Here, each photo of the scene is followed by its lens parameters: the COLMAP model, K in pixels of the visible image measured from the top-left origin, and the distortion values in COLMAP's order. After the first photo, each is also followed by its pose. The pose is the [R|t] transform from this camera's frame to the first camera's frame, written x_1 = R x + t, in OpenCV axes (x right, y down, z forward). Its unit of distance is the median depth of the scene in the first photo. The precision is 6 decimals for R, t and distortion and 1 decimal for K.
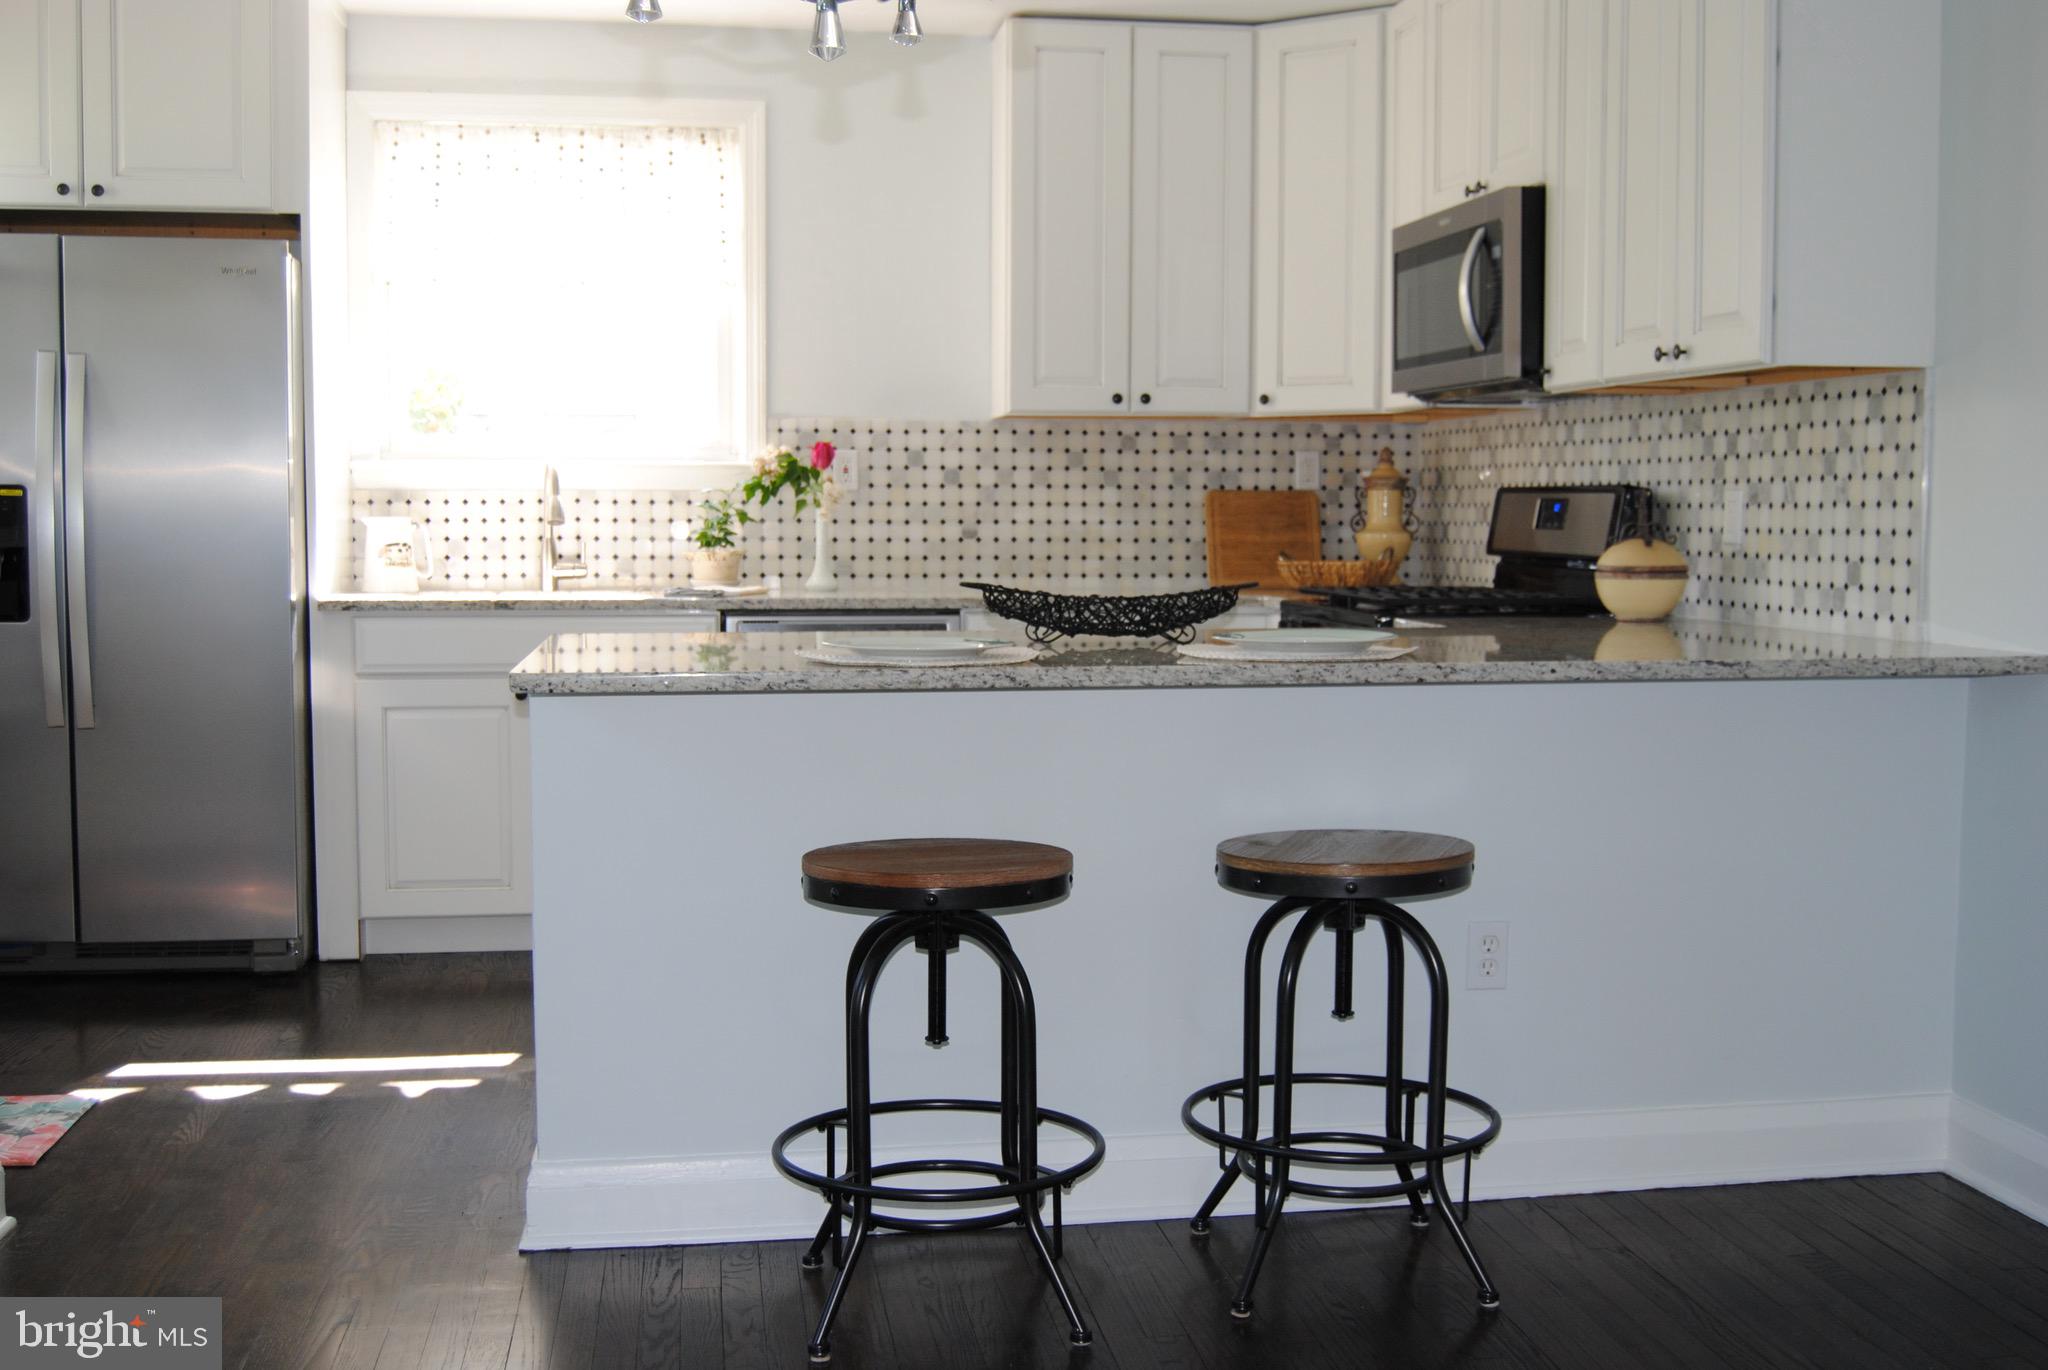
lens RADIAL K [[2172.1, 0, 1021.1], [0, 2172.1, 684.3], [0, 0, 1]] dist [-0.017073, 0.000000]
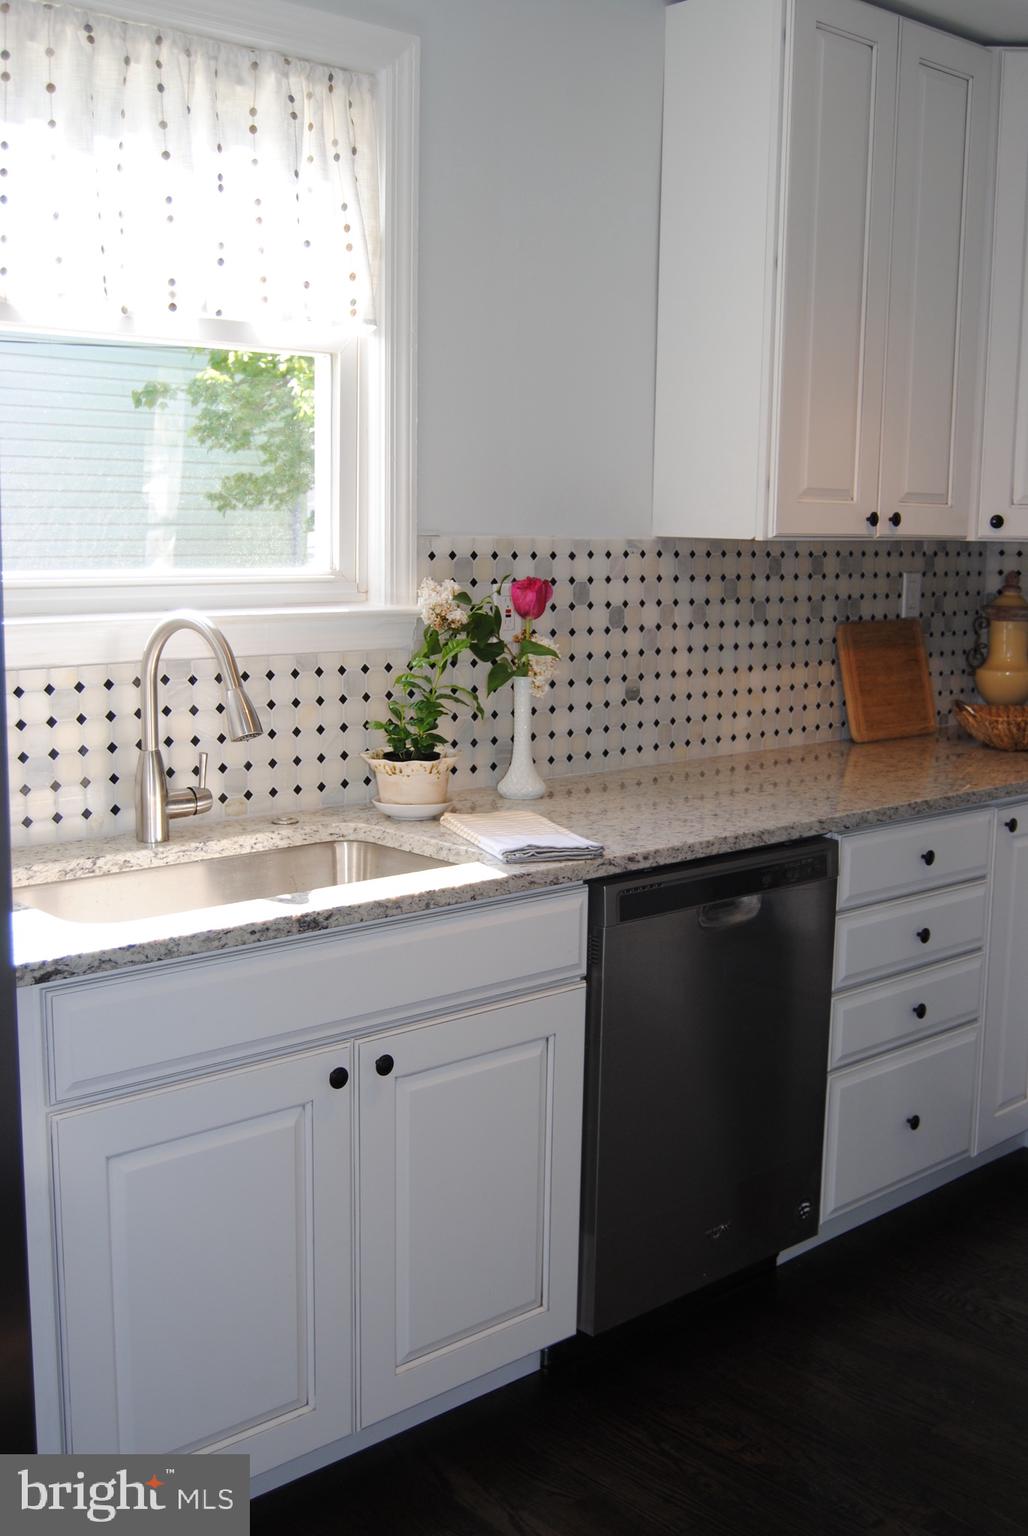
lens RADIAL K [[1629.1, 0, 515.3], [0, 1629.1, 765.6], [0, 0, 1]] dist [-0.017073, 0.000000]
pose [[0.830354, -0.075164, 0.552144, -0.363232], [0.031813, 0.995639, 0.087695, -0.094696], [-0.556328, -0.055252, 0.829124, 0.563244]]
